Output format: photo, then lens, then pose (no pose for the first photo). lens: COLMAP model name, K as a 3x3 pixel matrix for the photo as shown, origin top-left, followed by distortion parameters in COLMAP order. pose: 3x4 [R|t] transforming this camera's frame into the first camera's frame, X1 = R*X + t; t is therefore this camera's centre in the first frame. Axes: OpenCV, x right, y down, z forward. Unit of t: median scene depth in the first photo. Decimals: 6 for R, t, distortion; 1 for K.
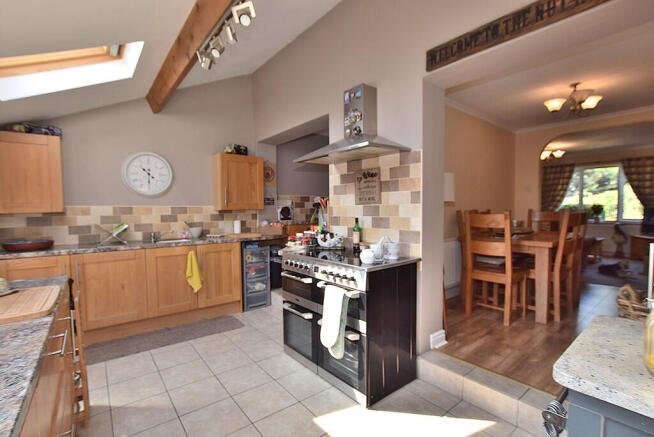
lens RADIAL K [[302.1, 0, 325.1], [0, 302.1, 221.6], [0, 0, 1]] dist [-0.029984, 0.004523]
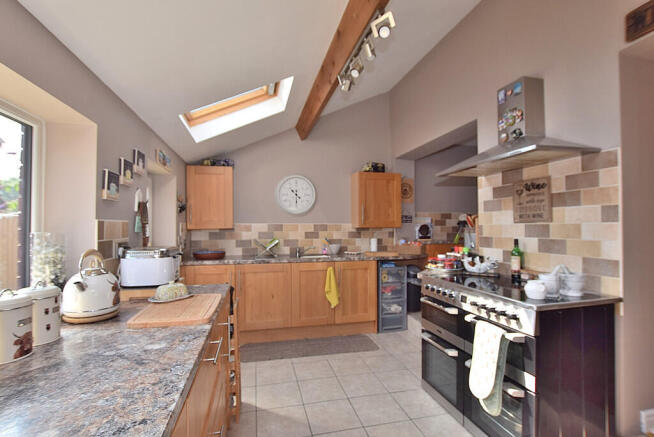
lens RADIAL K [[302.1, 0, 323.9], [0, 302.1, 220.4], [0, 0, 1]] dist [-0.029984, 0.004523]
pose [[0.902264, -0.001348, -0.431181, -0.019705], [-0.024377, 0.998236, -0.054129, -0.008132], [0.430493, 0.059349, 0.900640, 0.054498]]
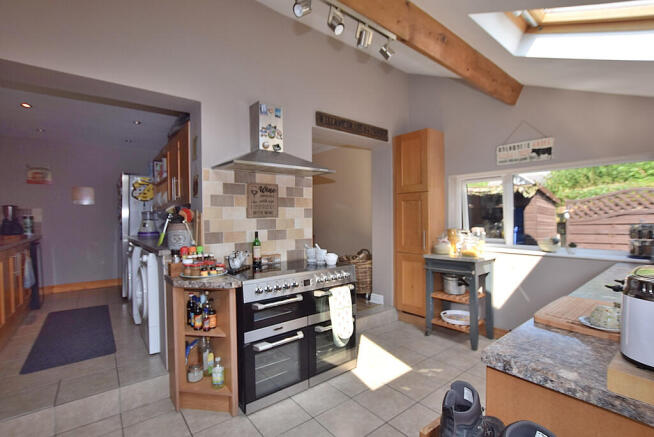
lens RADIAL K [[302.1, 0, 324.1], [0, 302.1, 219.6], [0, 0, 1]] dist [-0.029984, 0.004523]
pose [[0.009115, 0.000120, 0.999958, -1.034608], [0.051155, 0.998691, -0.000587, -0.047566], [-0.998649, 0.051159, 0.009097, 0.923188]]
